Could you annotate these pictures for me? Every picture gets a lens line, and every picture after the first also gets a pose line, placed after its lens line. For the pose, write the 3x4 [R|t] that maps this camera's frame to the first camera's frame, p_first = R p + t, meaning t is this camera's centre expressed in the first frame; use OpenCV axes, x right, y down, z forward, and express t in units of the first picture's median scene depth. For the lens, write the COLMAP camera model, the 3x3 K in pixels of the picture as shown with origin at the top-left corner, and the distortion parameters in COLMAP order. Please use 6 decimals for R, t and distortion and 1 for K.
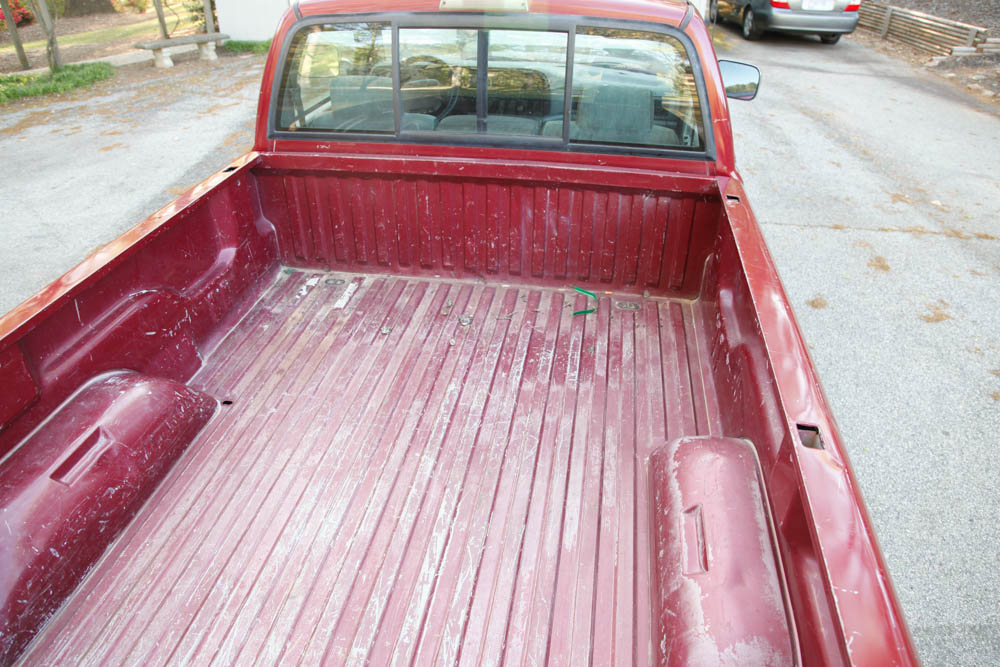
lens RADIAL K [[694.2, 0, 500.0], [0, 694.2, 333.5], [0, 0, 1]] dist [-0.116177, 0.064810]
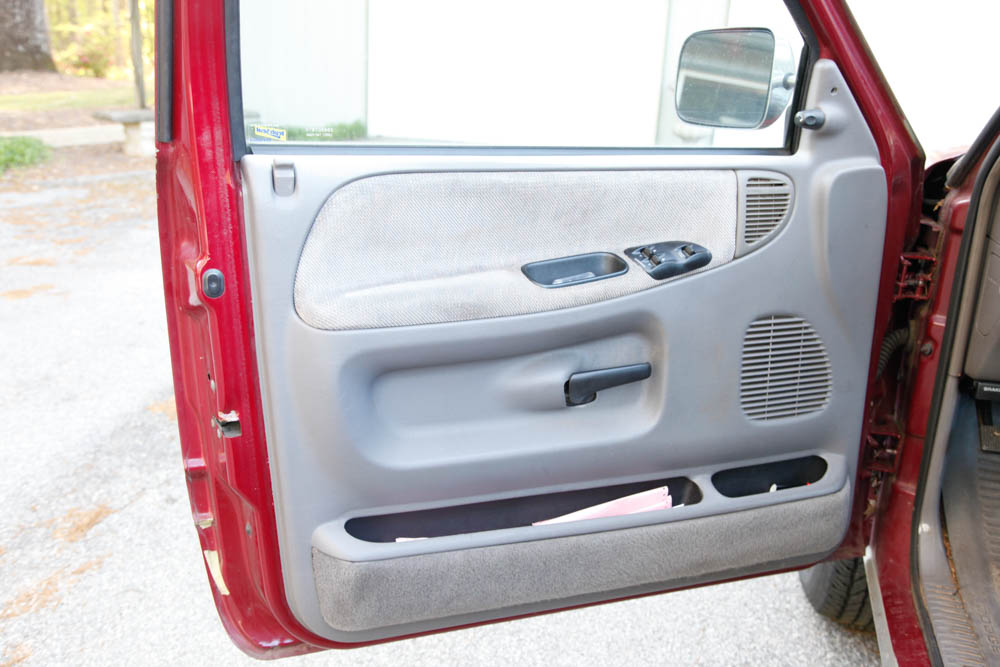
lens RADIAL K [[1015.2, 0, 500.0], [0, 1015.2, 333.5], [0, 0, 1]] dist [0.003183, 0.133737]
pose [[0.996367, 0.062035, -0.058345, -0.161518], [-0.074443, 0.967188, -0.242911, -0.077763], [0.041362, 0.246372, 0.968292, 0.251812]]
